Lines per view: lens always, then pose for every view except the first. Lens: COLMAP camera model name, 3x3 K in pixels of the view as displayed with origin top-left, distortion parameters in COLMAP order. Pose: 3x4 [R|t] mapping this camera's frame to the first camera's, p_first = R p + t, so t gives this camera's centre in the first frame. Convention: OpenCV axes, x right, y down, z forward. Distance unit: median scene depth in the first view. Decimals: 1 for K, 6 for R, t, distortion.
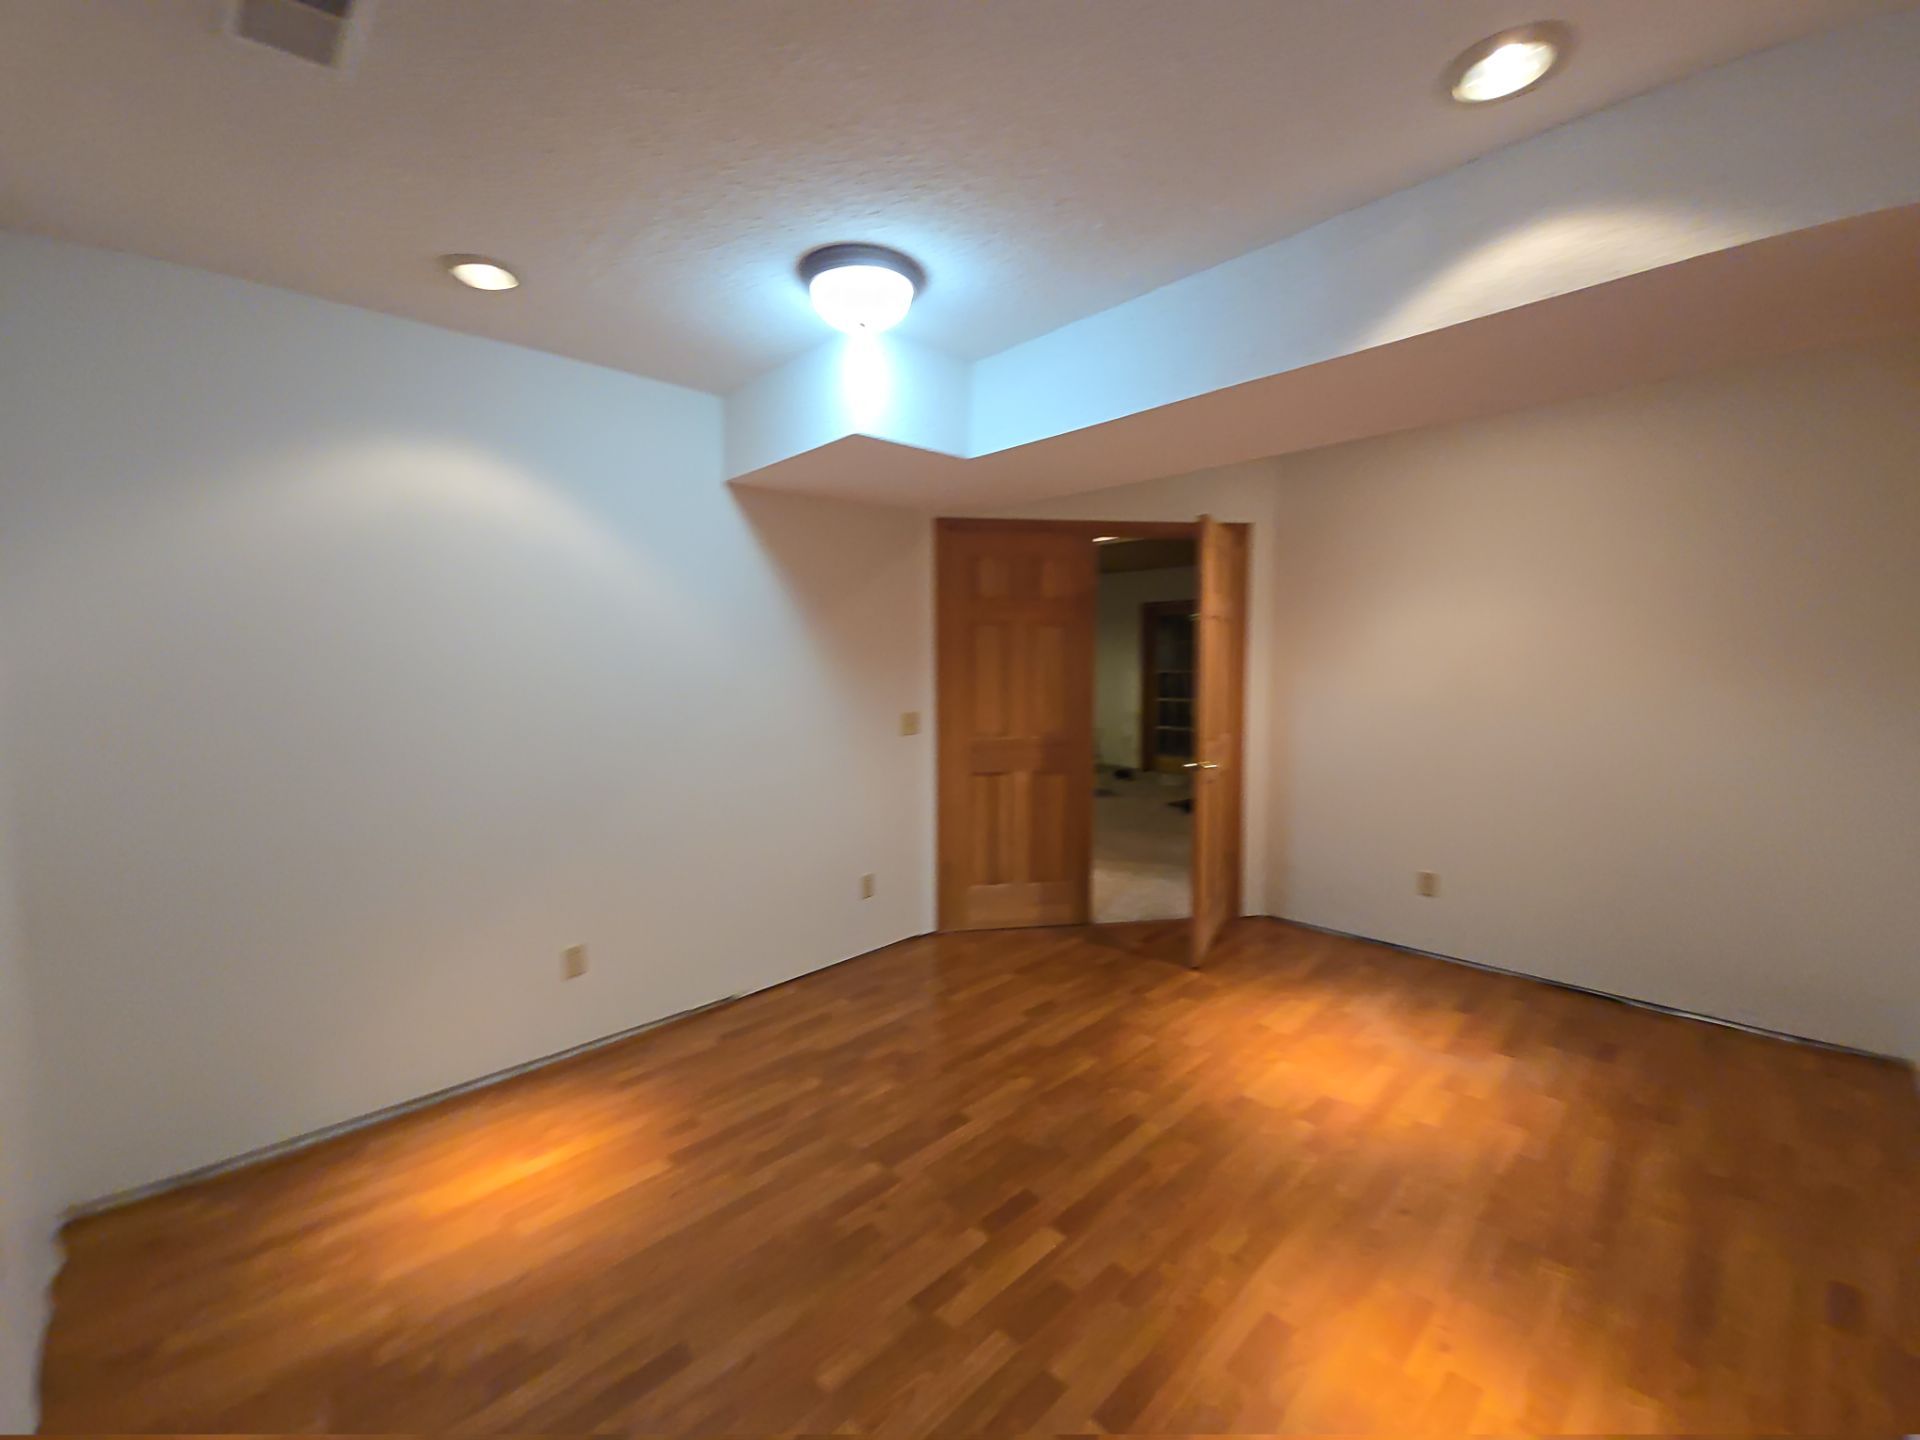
lens RADIAL K [[778.5, 0, 968.5], [0, 778.5, 716.8], [0, 0, 1]] dist [0.002644, 0.000016]
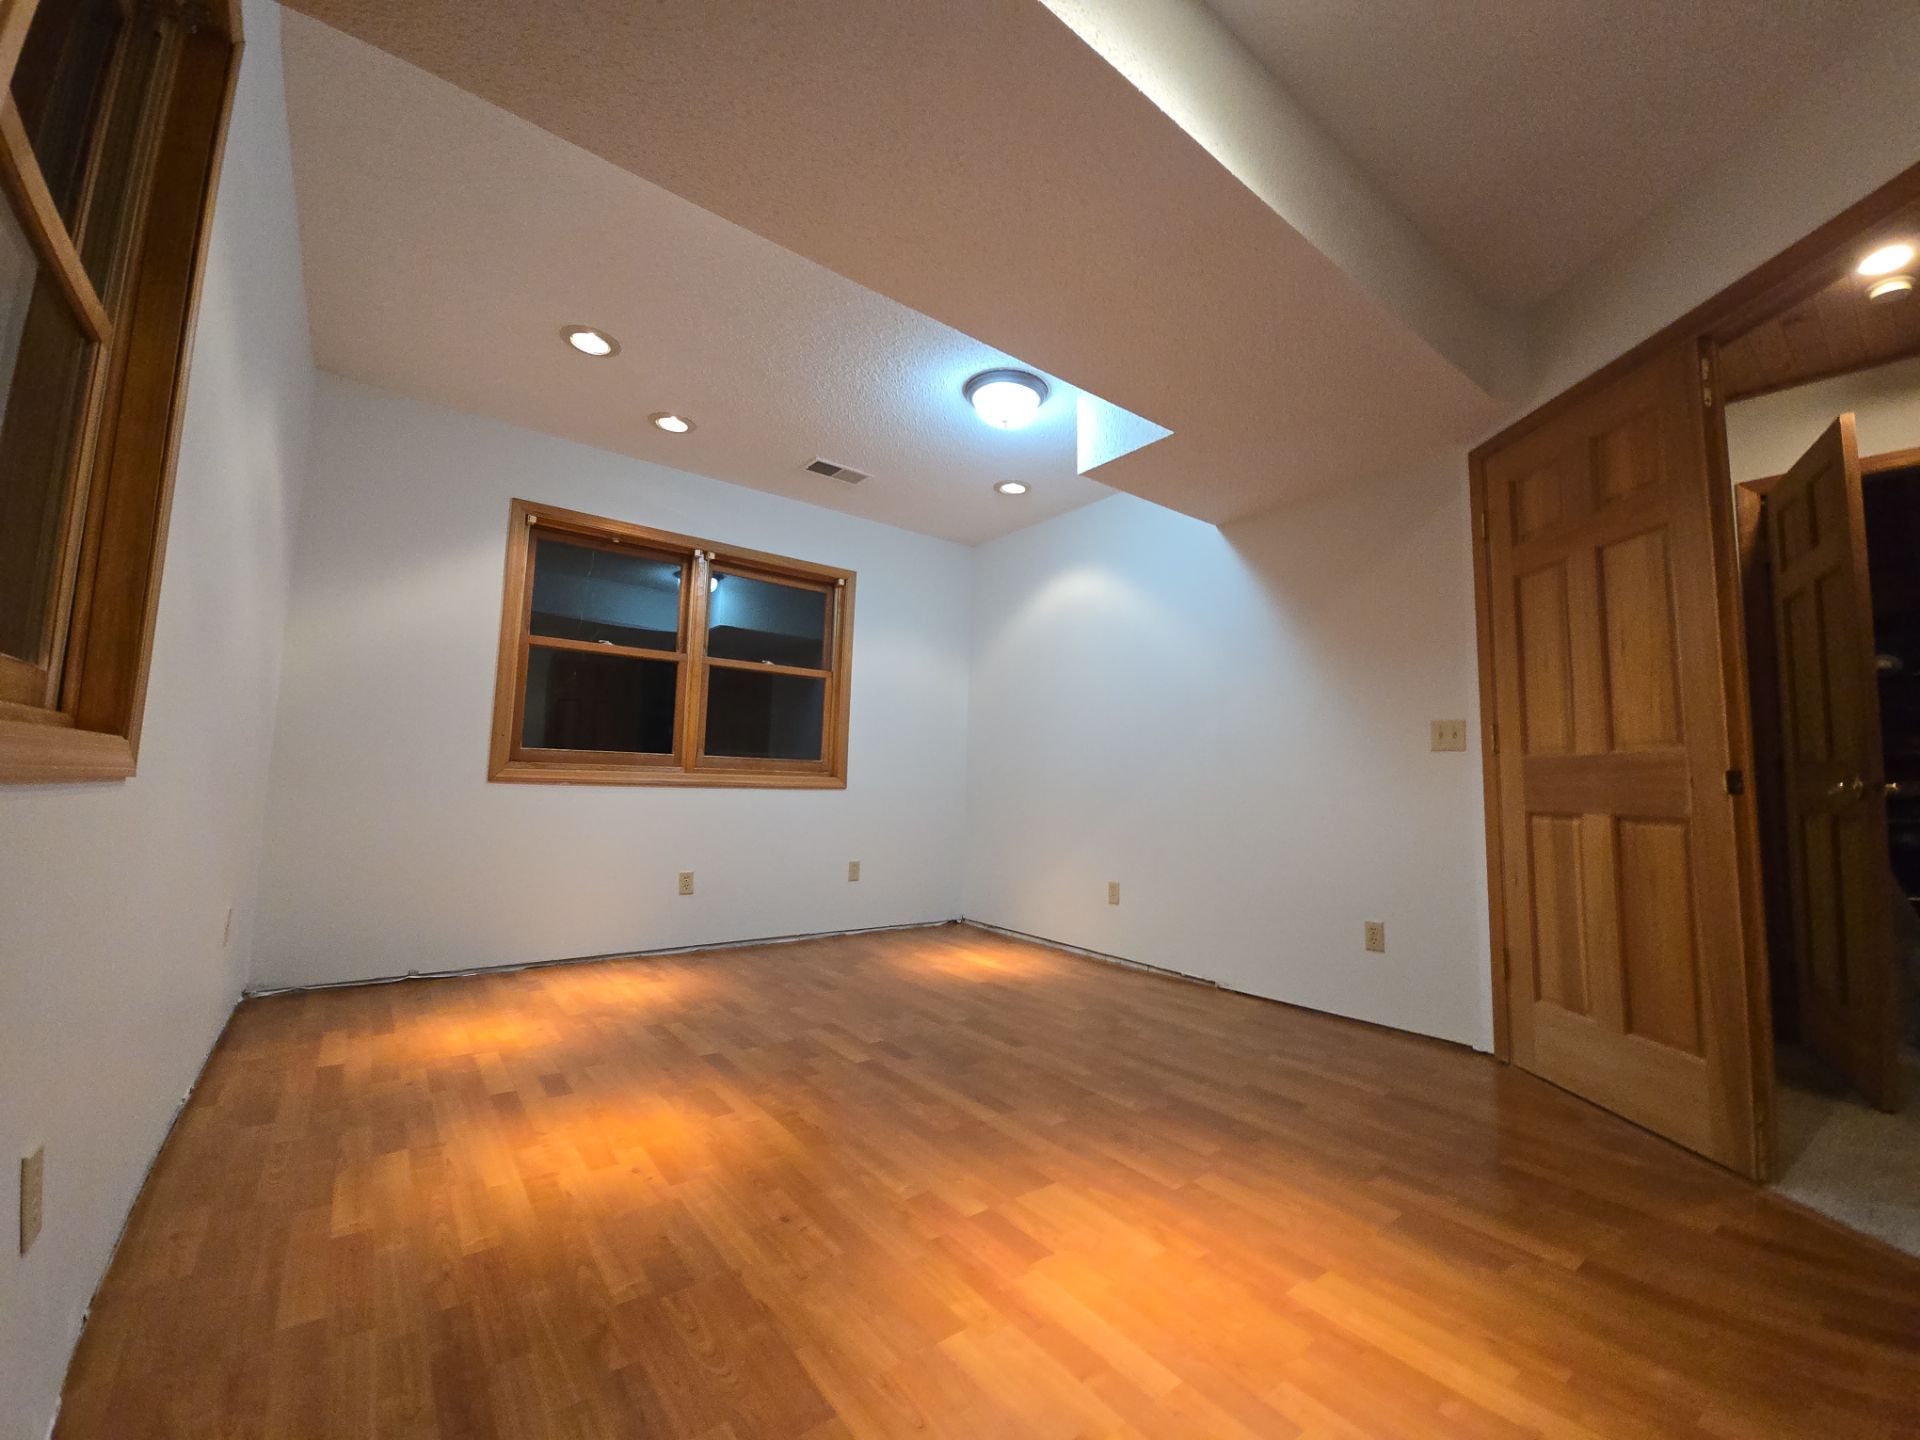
lens RADIAL K [[778.5, 0, 968.5], [0, 778.5, 716.8], [0, 0, 1]] dist [0.002644, 0.000016]
pose [[-0.111609, -0.084959, -0.990114, 1.063854], [-0.101976, 0.992058, -0.073630, 0.138943], [0.988506, 0.092750, -0.119387, 0.967003]]
